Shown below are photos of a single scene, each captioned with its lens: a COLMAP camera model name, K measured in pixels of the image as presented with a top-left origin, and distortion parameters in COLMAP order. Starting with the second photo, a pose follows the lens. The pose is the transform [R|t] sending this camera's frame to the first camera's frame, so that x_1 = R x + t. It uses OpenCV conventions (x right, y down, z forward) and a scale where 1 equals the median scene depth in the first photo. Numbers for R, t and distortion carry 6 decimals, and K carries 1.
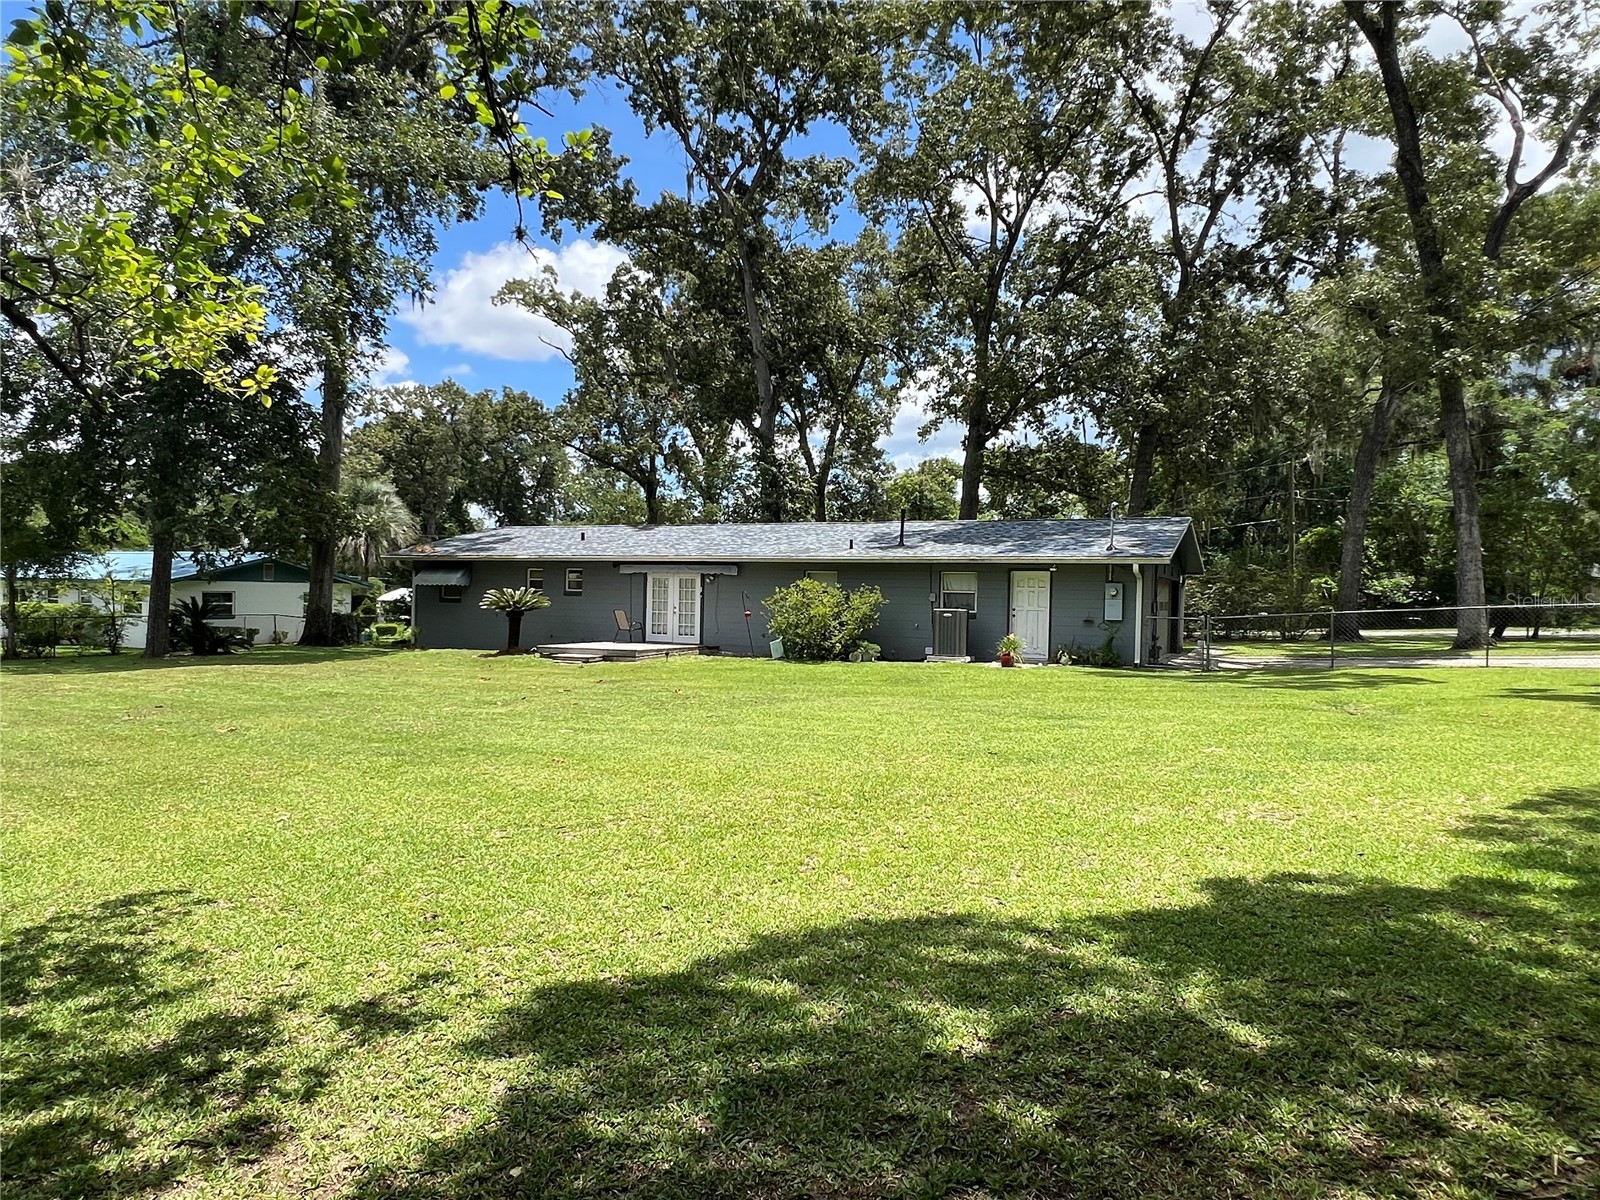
lens RADIAL K [[985.5, 0, 793.6], [0, 985.5, 597.3], [0, 0, 1]] dist [-0.003091, 0.000644]
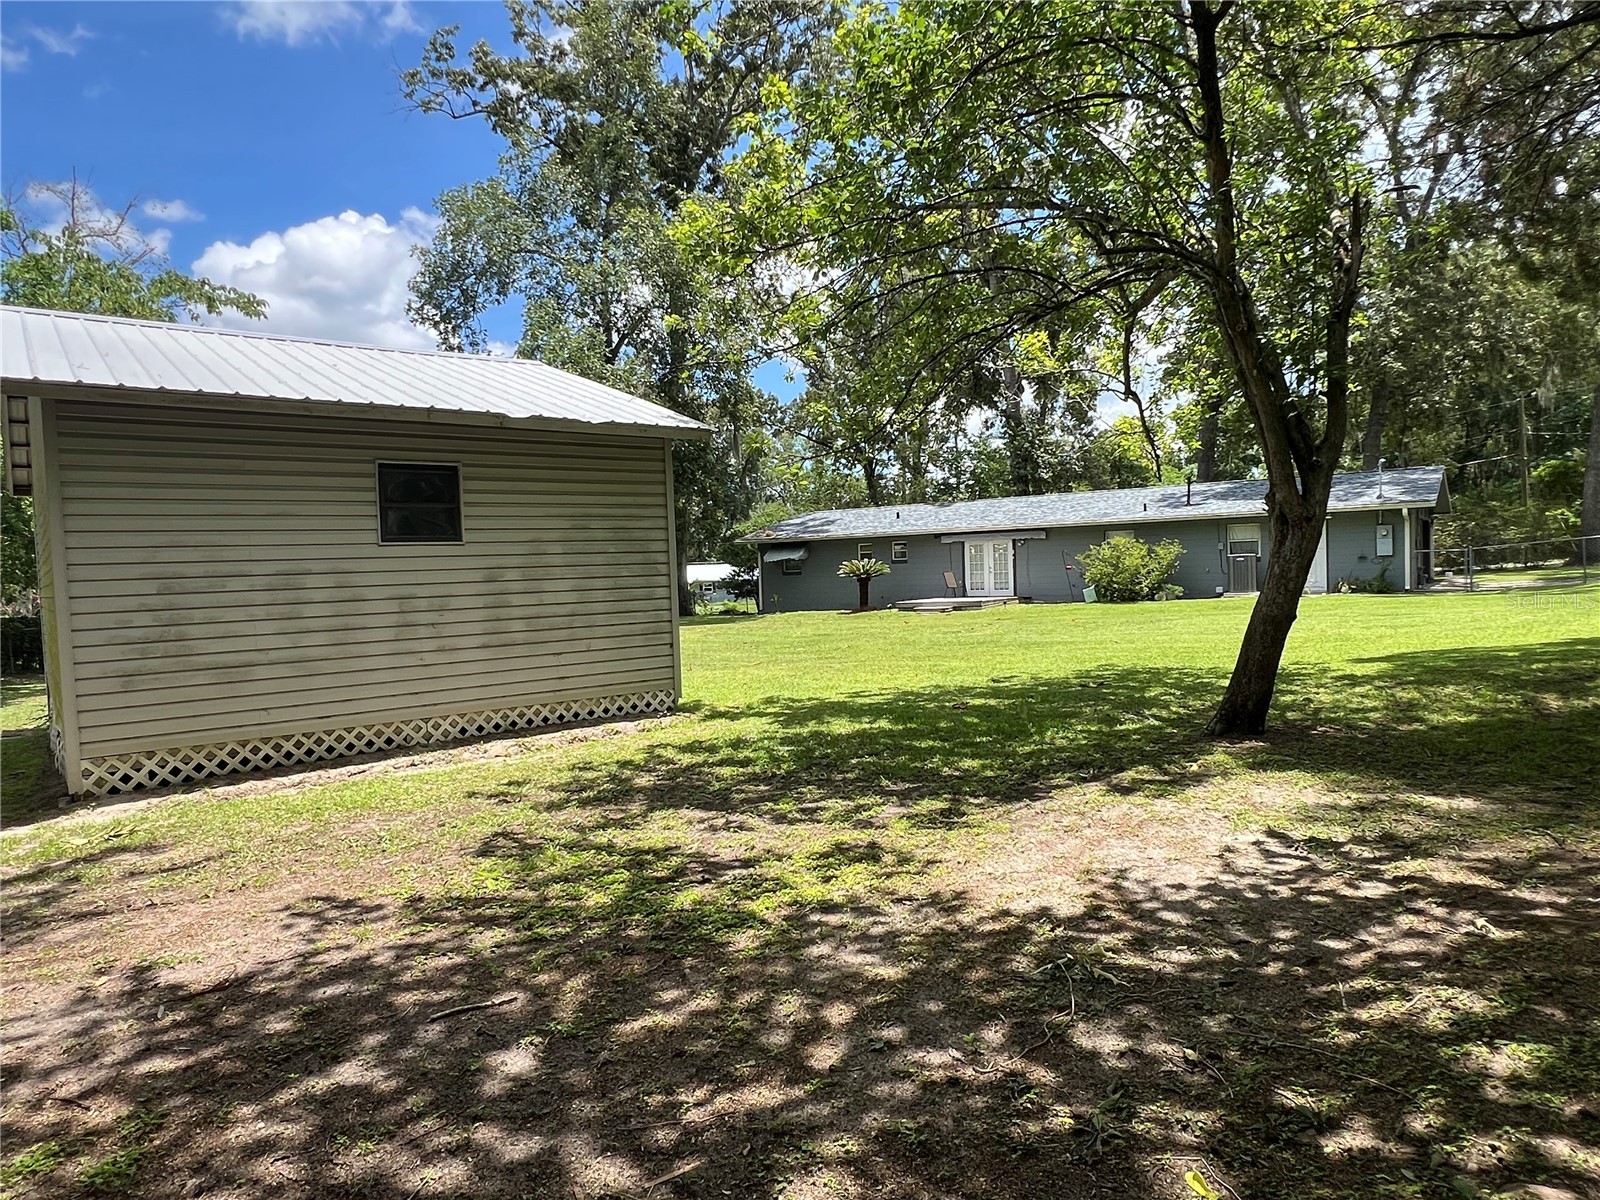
lens RADIAL K [[979.7, 0, 802.9], [0, 979.7, 605.9], [0, 0, 1]] dist [0.001179, 0.000157]
pose [[0.986833, -0.050280, -0.153732, -0.171083], [0.056221, 0.997820, 0.034547, 0.002600], [0.151660, -0.042735, 0.987508, -0.263771]]
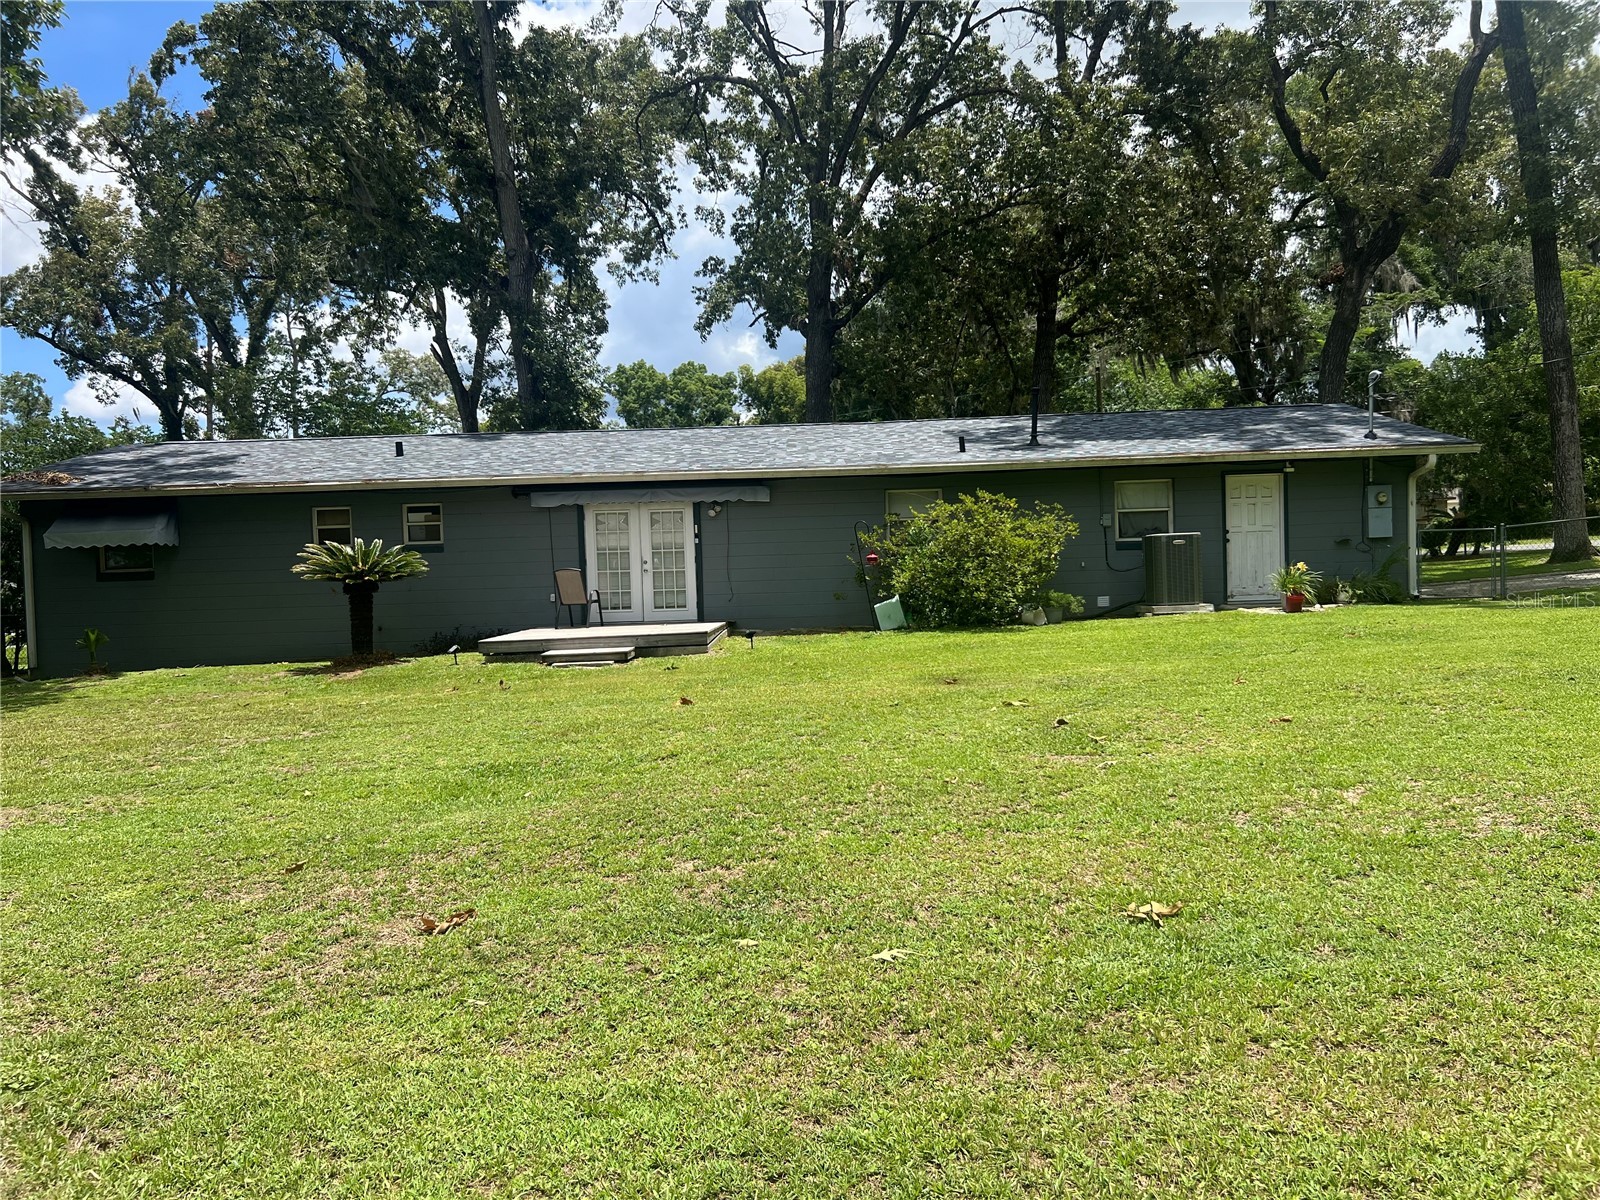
lens RADIAL K [[1202.3, 0, 797.7], [0, 1202.3, 601.1], [0, 0, 1]] dist [0.052070, -0.059260]
pose [[0.902459, -0.063165, 0.426119, -0.354815], [0.051512, 0.997917, 0.038829, 0.011137], [-0.427684, -0.013091, 0.903833, 0.322127]]
